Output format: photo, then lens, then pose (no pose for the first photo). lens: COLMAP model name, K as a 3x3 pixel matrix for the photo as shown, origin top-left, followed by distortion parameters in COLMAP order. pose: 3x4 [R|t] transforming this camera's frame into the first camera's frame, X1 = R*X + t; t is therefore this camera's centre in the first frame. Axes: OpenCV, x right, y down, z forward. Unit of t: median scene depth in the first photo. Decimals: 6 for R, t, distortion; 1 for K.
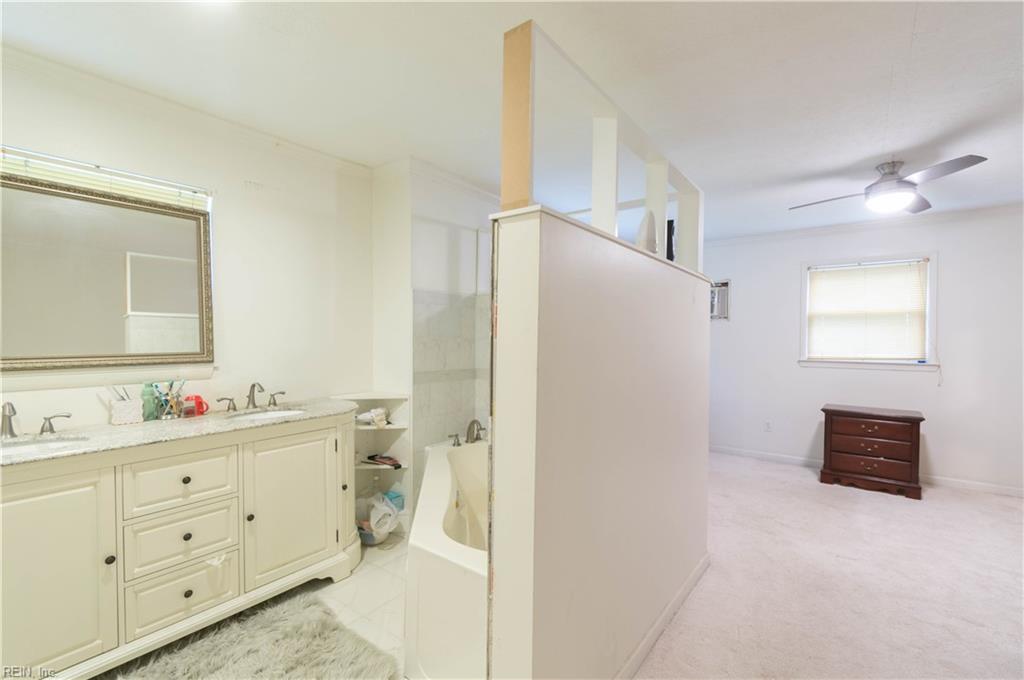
lens RADIAL K [[448.1, 0, 509.1], [0, 448.1, 347.7], [0, 0, 1]] dist [-0.000132, -0.000102]
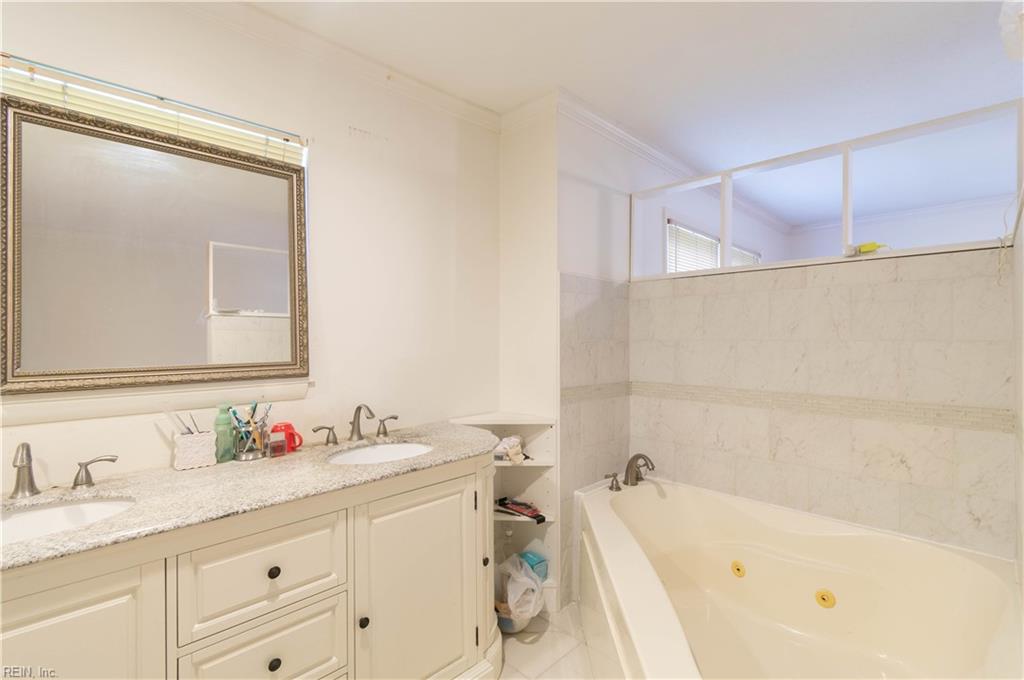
lens RADIAL K [[468.2, 0, 512.0], [0, 468.2, 340.0], [0, 0, 1]] dist [0.002962, 0.000163]
pose [[0.989188, -0.004217, -0.146589, -0.229146], [0.001390, 0.999811, -0.019378, -0.009908], [0.146643, 0.018965, 0.989008, 0.308129]]
